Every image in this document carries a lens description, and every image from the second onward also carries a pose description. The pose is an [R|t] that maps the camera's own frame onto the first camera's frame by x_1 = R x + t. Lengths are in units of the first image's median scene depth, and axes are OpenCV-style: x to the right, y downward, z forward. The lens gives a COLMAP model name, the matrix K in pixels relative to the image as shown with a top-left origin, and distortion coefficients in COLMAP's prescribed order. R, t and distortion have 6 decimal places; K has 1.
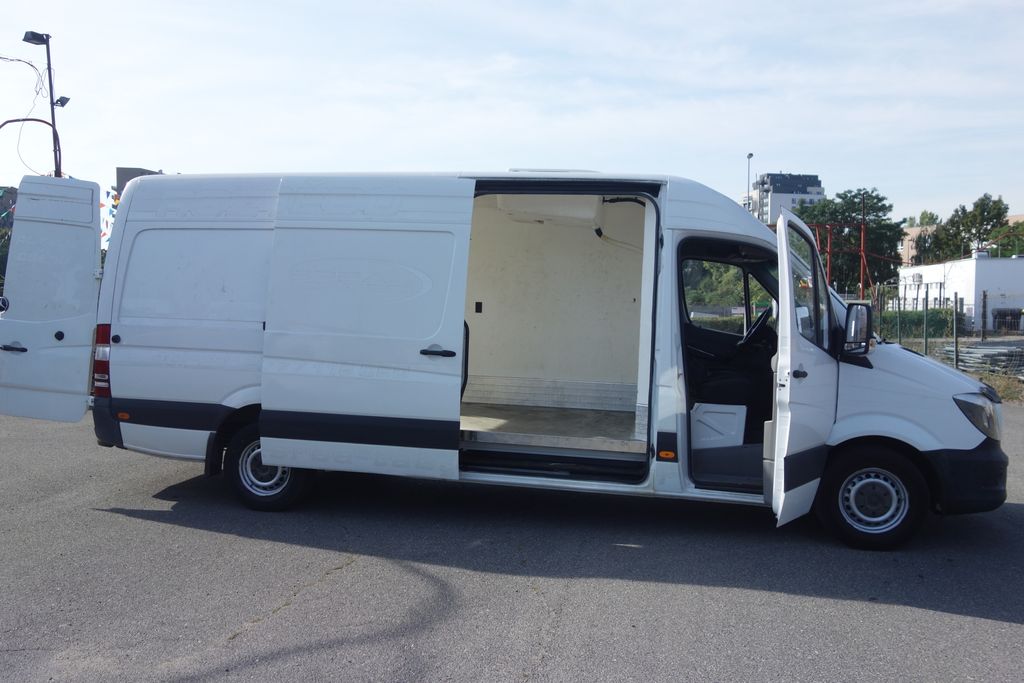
lens RADIAL K [[810.0, 0, 509.2], [0, 810.0, 349.7], [0, 0, 1]] dist [0.008976, -0.007426]
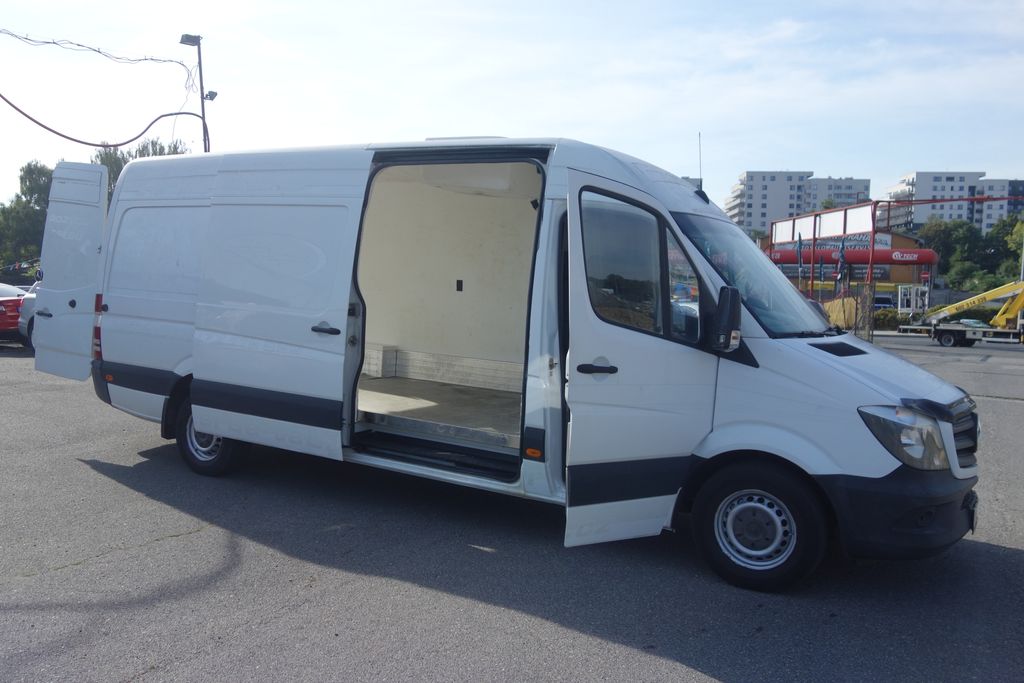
lens RADIAL K [[810.0, 0, 511.5], [0, 810.0, 349.2], [0, 0, 1]] dist [0.008976, -0.007426]
pose [[0.947762, 0.042172, -0.316178, 0.400330], [-0.034660, 0.998968, 0.029348, -0.008930], [0.317089, -0.016856, 0.948246, 0.131185]]
